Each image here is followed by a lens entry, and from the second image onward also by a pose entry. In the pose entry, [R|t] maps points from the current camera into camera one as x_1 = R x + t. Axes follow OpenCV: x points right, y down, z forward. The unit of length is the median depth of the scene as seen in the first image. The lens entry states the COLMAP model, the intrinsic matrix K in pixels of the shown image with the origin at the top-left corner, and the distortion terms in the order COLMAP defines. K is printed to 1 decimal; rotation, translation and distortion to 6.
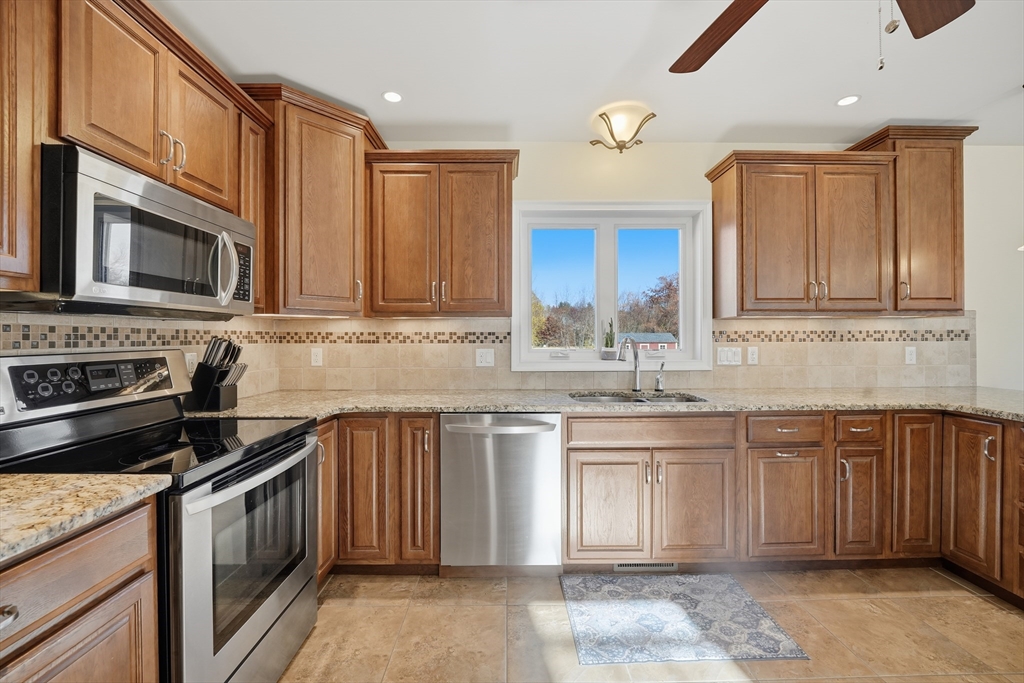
lens RADIAL K [[423.0, 0, 511.5], [0, 423.0, 339.9], [0, 0, 1]] dist [-0.017280, 0.000951]
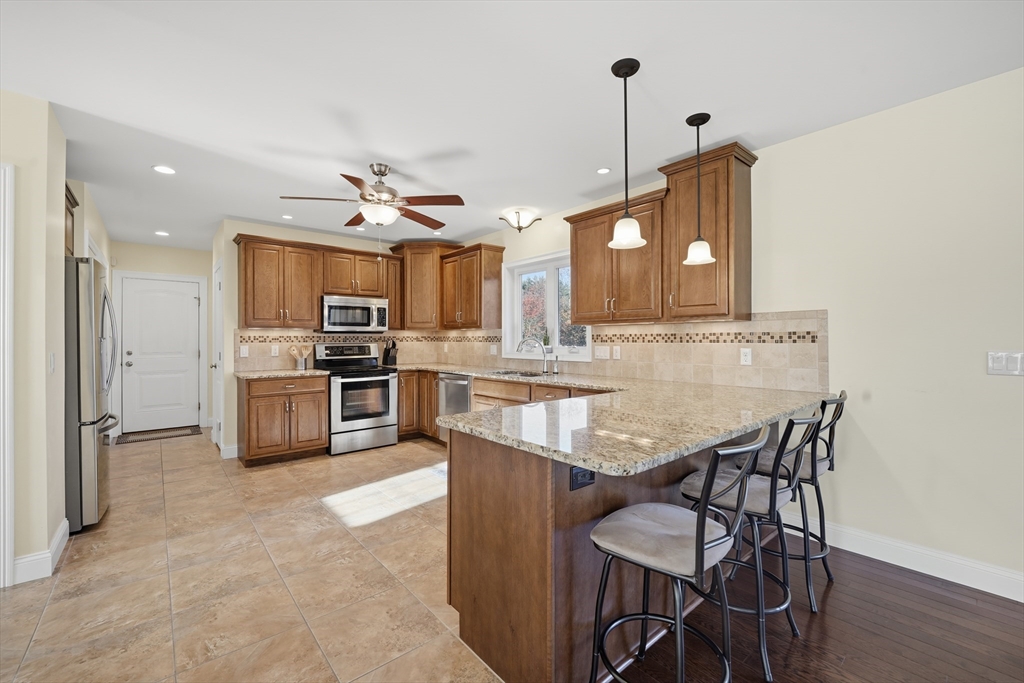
lens RADIAL K [[423.0, 0, 518.9], [0, 423.0, 340.9], [0, 0, 1]] dist [-0.017280, 0.000951]
pose [[0.645697, 0.004425, -0.763581, 1.434016], [-0.002757, 0.999990, 0.003464, -0.003898], [0.763589, -0.000132, 0.645703, -0.114431]]
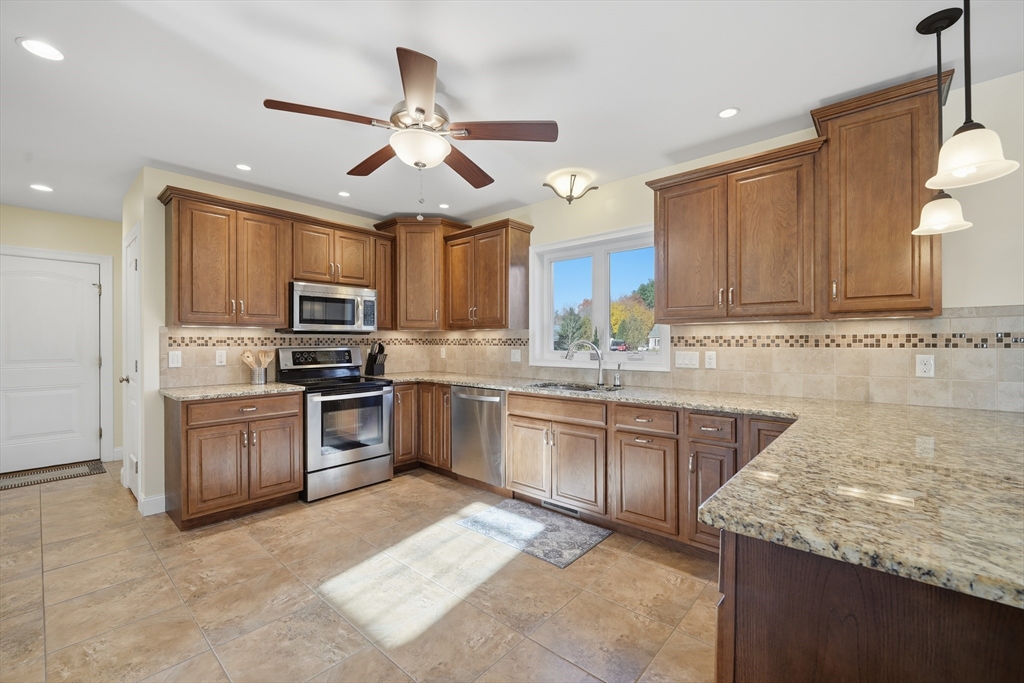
lens RADIAL K [[423.0, 0, 516.7], [0, 423.0, 346.4], [0, 0, 1]] dist [-0.017280, 0.000951]
pose [[0.746591, 0.008791, -0.665225, 0.930025], [-0.004510, 0.999957, 0.008154, -0.002237], [0.665268, -0.003087, 0.746598, -0.105302]]
